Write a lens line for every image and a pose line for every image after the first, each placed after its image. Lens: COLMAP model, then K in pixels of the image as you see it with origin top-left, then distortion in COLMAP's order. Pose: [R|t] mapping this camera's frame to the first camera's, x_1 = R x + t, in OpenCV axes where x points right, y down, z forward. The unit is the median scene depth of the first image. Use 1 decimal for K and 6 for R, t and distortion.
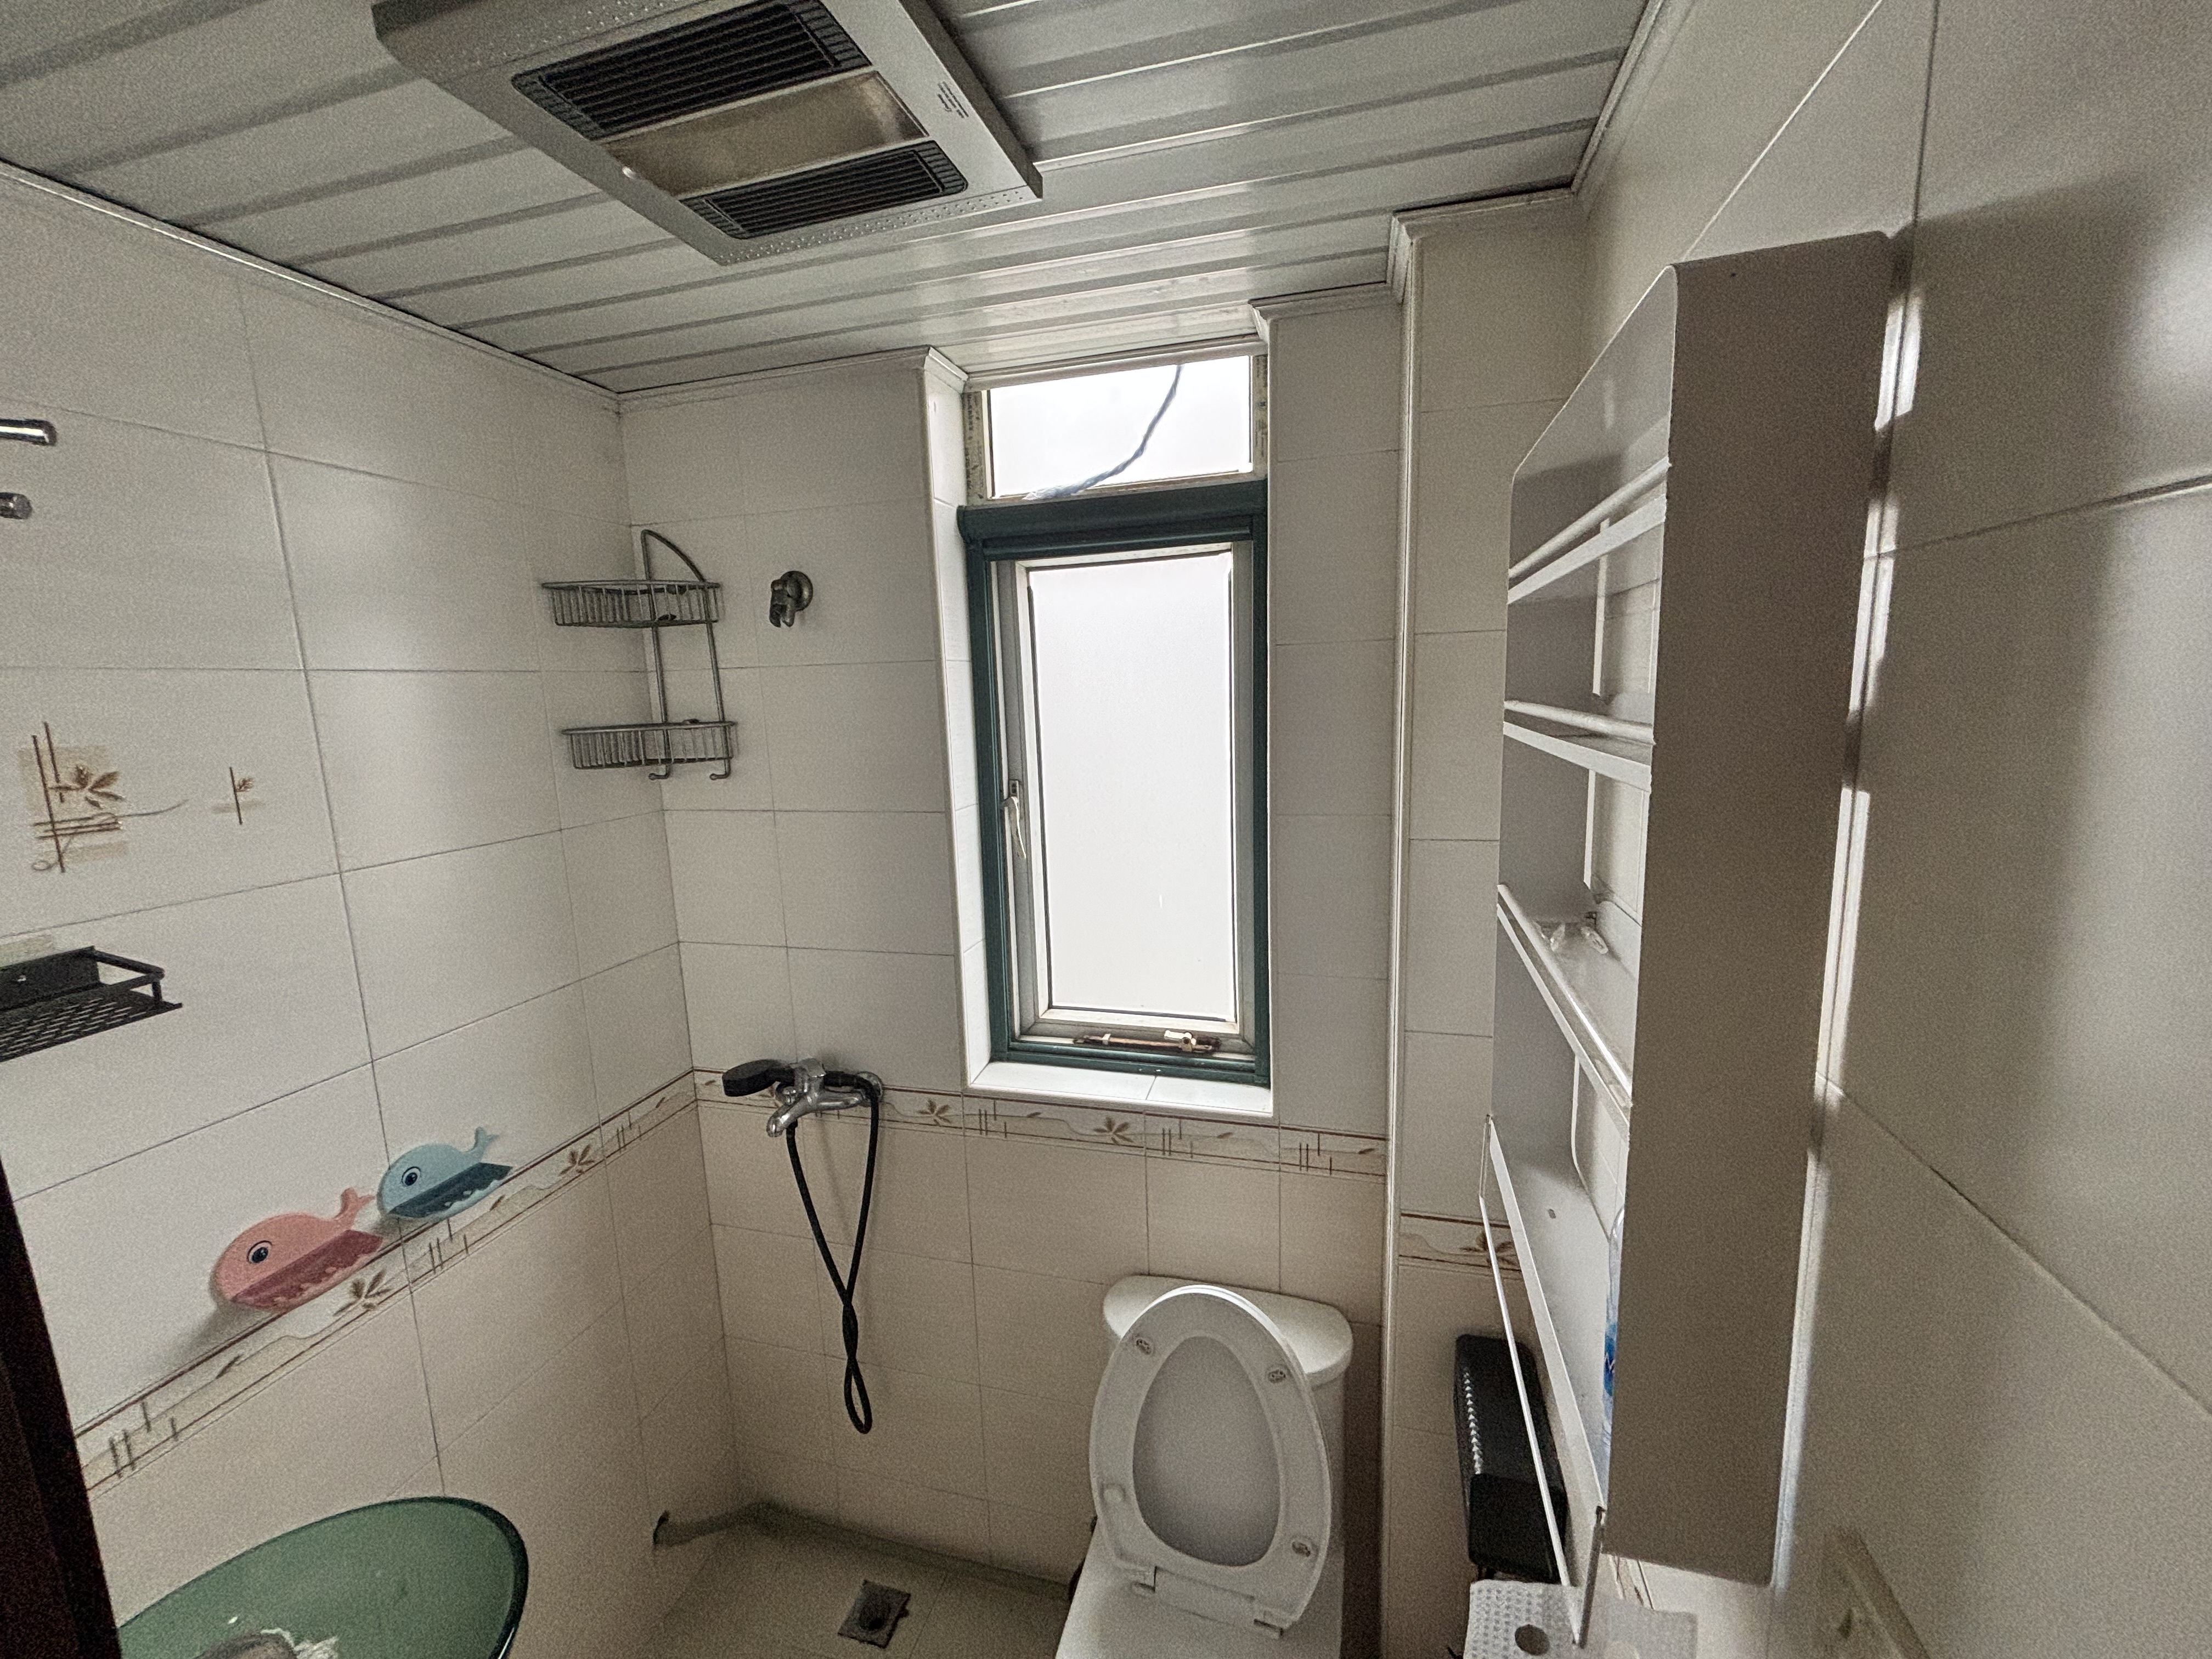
lens RADIAL K [[891.0, 0, 1106.0], [0, 891.0, 829.5], [0, 0, 1]] dist [0.002033, -0.000260]
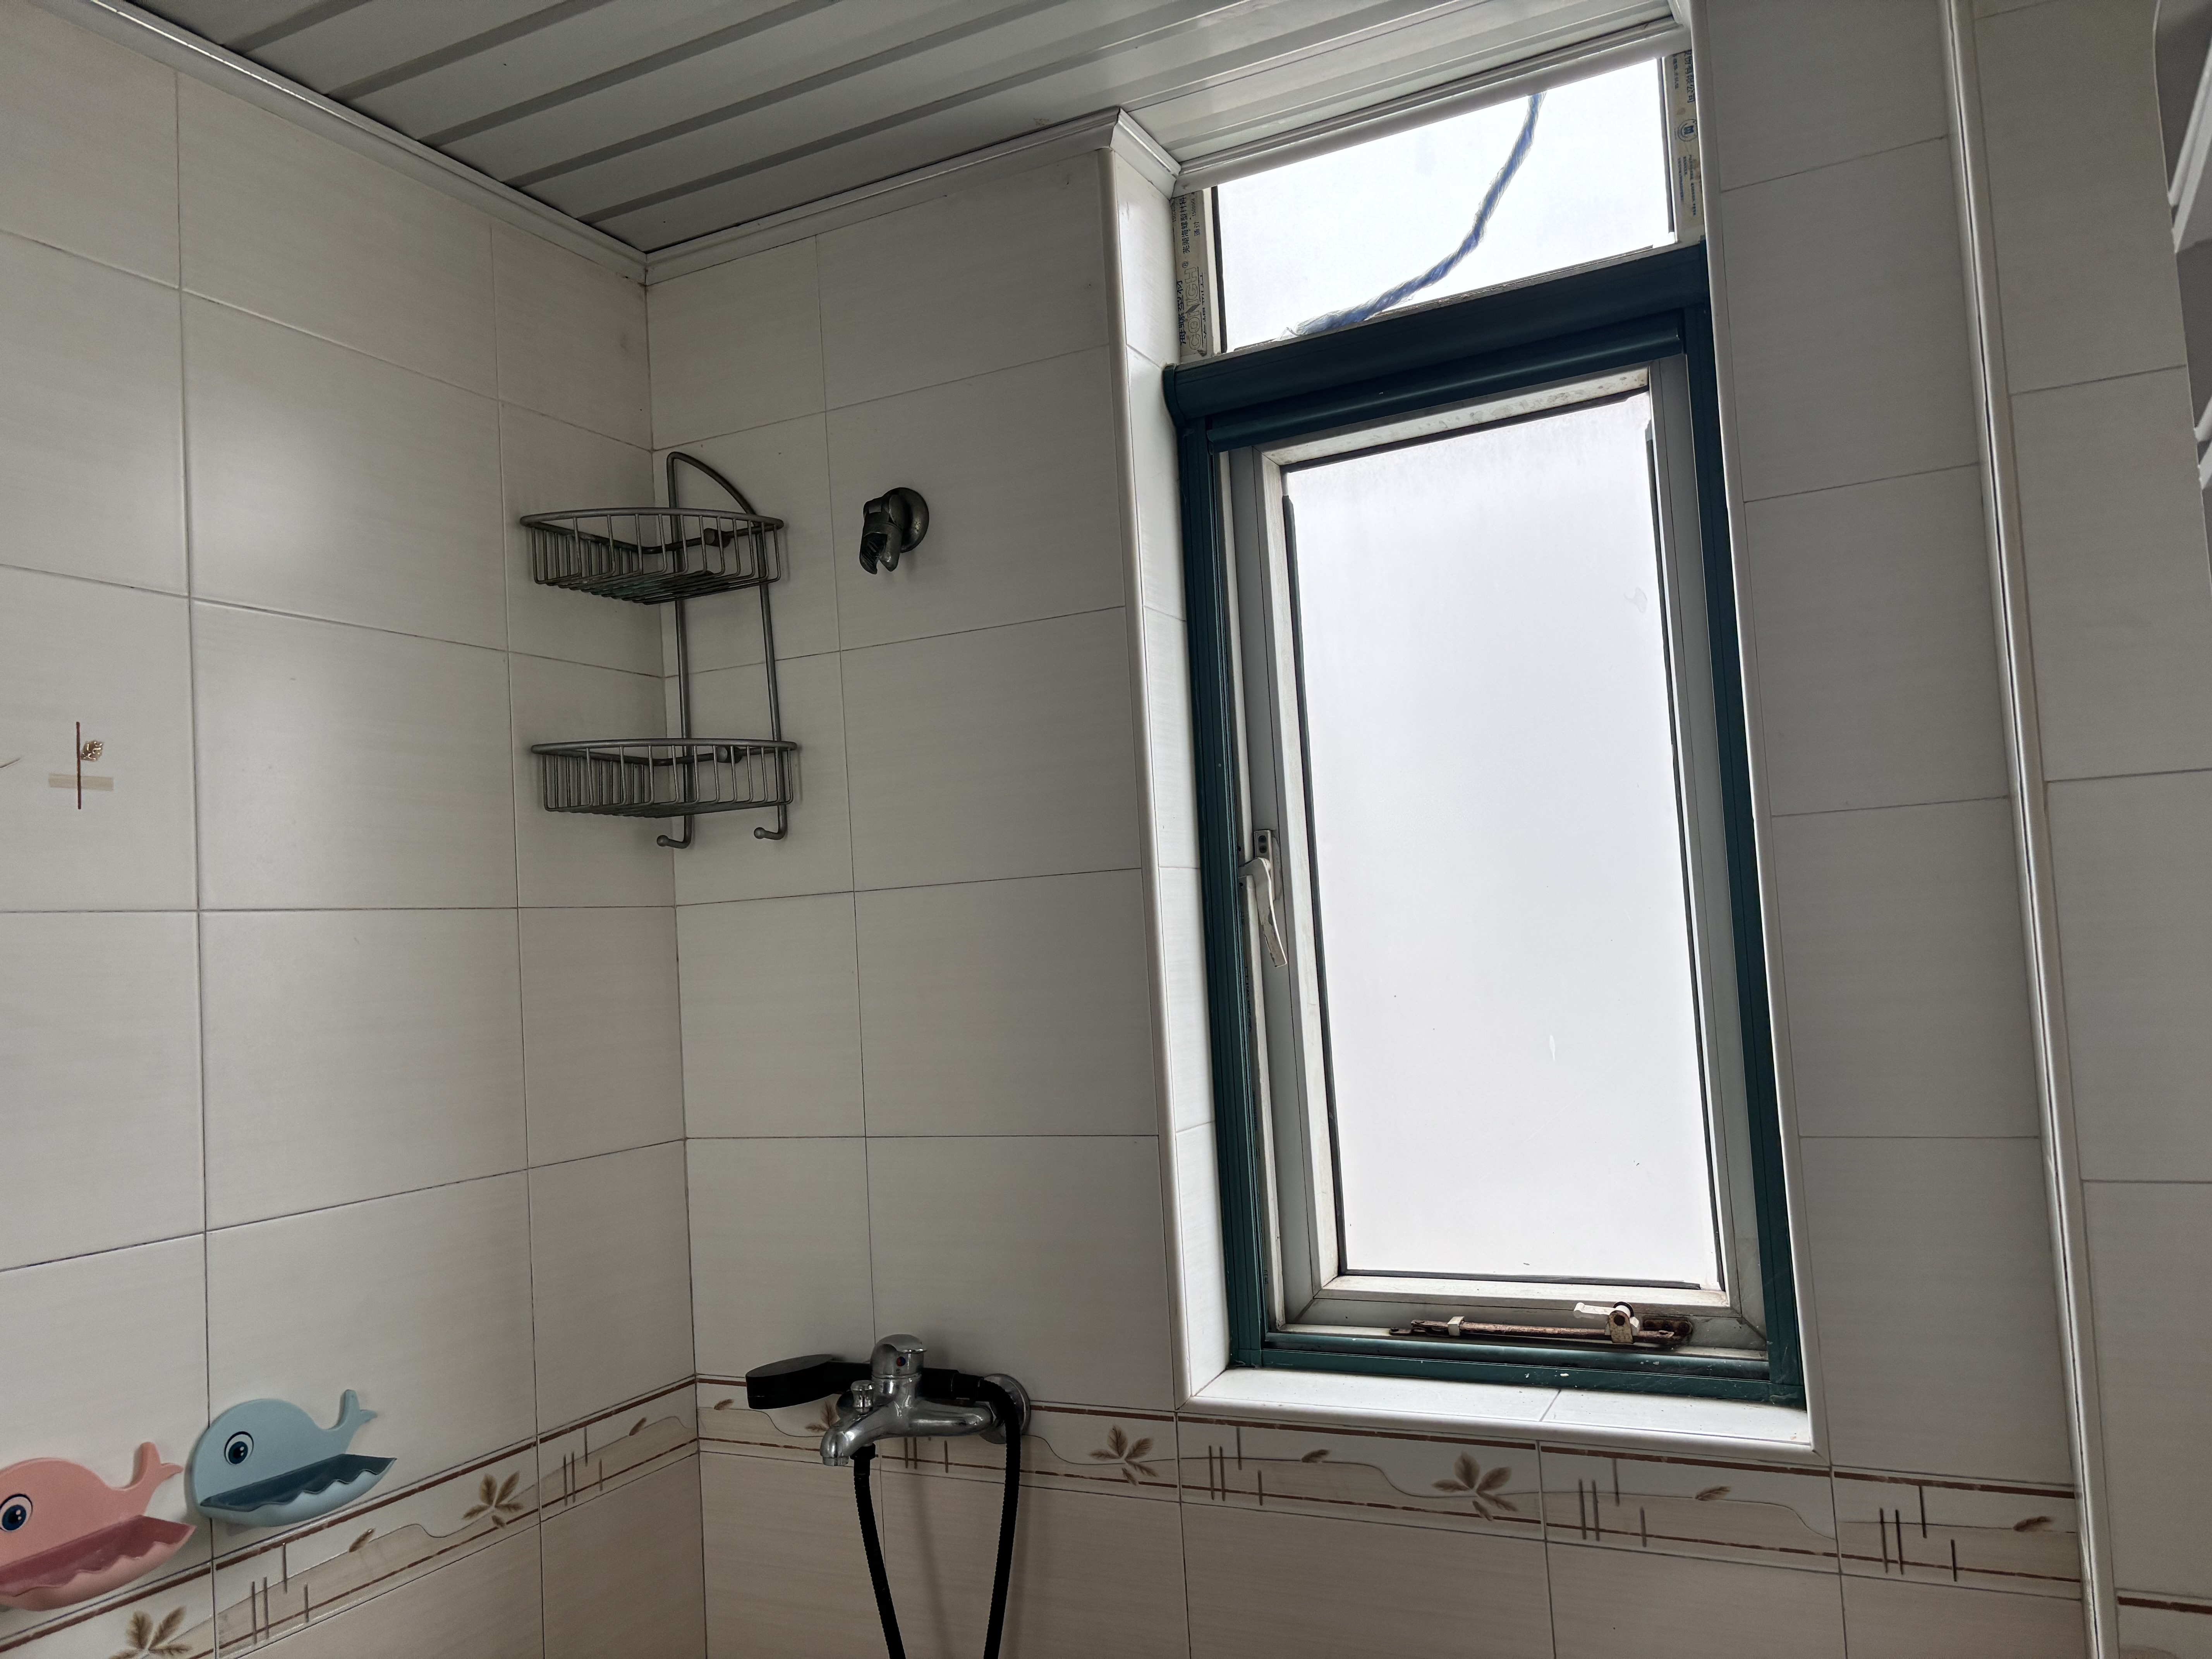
lens RADIAL K [[1652.4, 0, 1106.0], [0, 1652.4, 829.5], [0, 0, 1]] dist [0.066078, -0.080440]
pose [[0.980160, -0.037639, -0.194601, 0.000768], [-0.004177, 0.977663, -0.210136, 0.172670], [0.198164, 0.206780, 0.958109, -0.011675]]
